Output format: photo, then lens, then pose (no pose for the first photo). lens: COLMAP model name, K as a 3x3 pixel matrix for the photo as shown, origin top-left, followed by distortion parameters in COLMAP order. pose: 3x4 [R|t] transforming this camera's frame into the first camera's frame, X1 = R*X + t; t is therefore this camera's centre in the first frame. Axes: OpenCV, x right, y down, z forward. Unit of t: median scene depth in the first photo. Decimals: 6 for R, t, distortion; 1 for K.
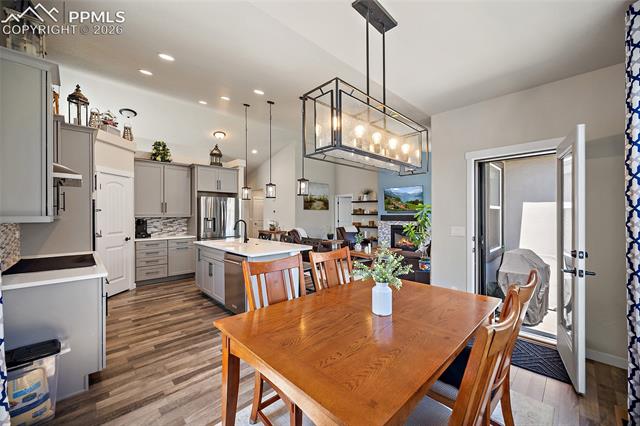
lens RADIAL K [[251.9, 0, 318.9], [0, 251.9, 214.1], [0, 0, 1]] dist [-0.003489, -0.000517]
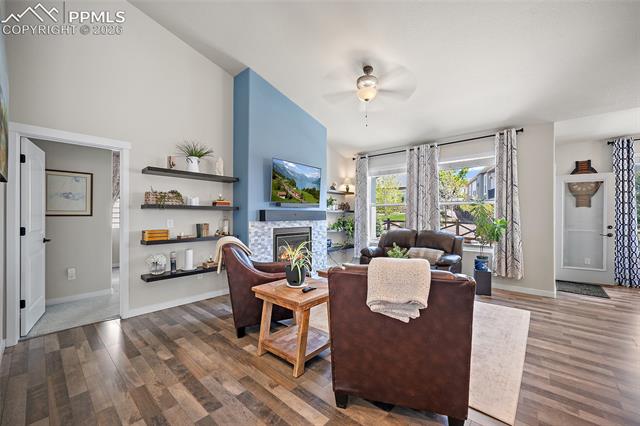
lens RADIAL K [[251.9, 0, 322.6], [0, 251.9, 213.4], [0, 0, 1]] dist [-0.003489, -0.000517]
pose [[-0.094518, 0.008336, 0.995488, -0.233487], [-0.001795, 0.999962, -0.008544, 0.013565], [-0.995522, -0.002594, -0.094500, 0.871346]]
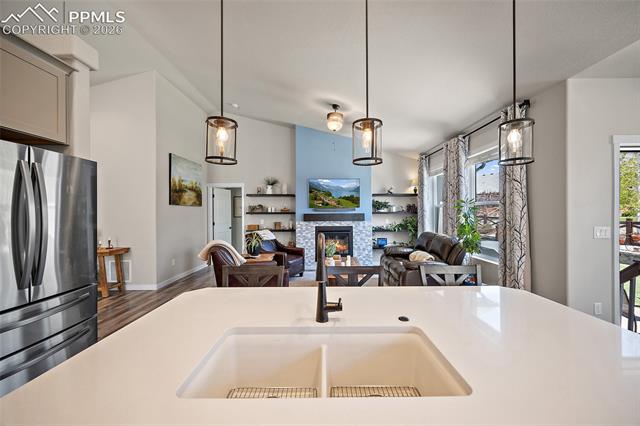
lens RADIAL K [[251.9, 0, 322.3], [0, 251.9, 213.7], [0, 0, 1]] dist [-0.003489, -0.000517]
pose [[0.686716, -0.003403, 0.726918, -0.243285], [0.004577, 0.999989, 0.000358, 0.003171], [-0.726911, 0.003082, 0.686724, 0.414495]]
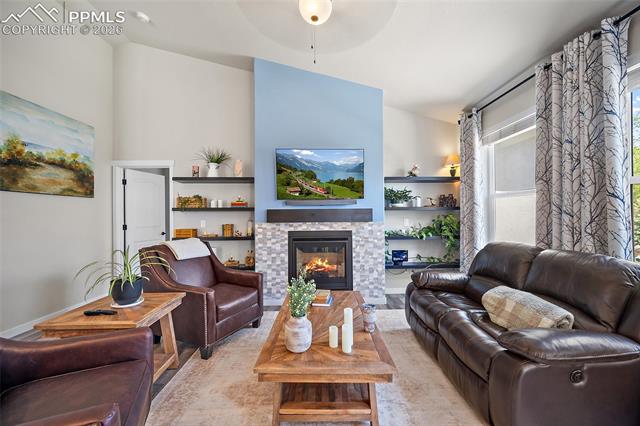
lens RADIAL K [[251.9, 0, 322.4], [0, 251.9, 215.4], [0, 0, 1]] dist [-0.003489, -0.000517]
pose [[0.669076, -0.001449, 0.743193, -0.010642], [0.006728, 0.999969, -0.004108, 0.014825], [-0.743163, 0.007749, 0.669065, 0.597781]]
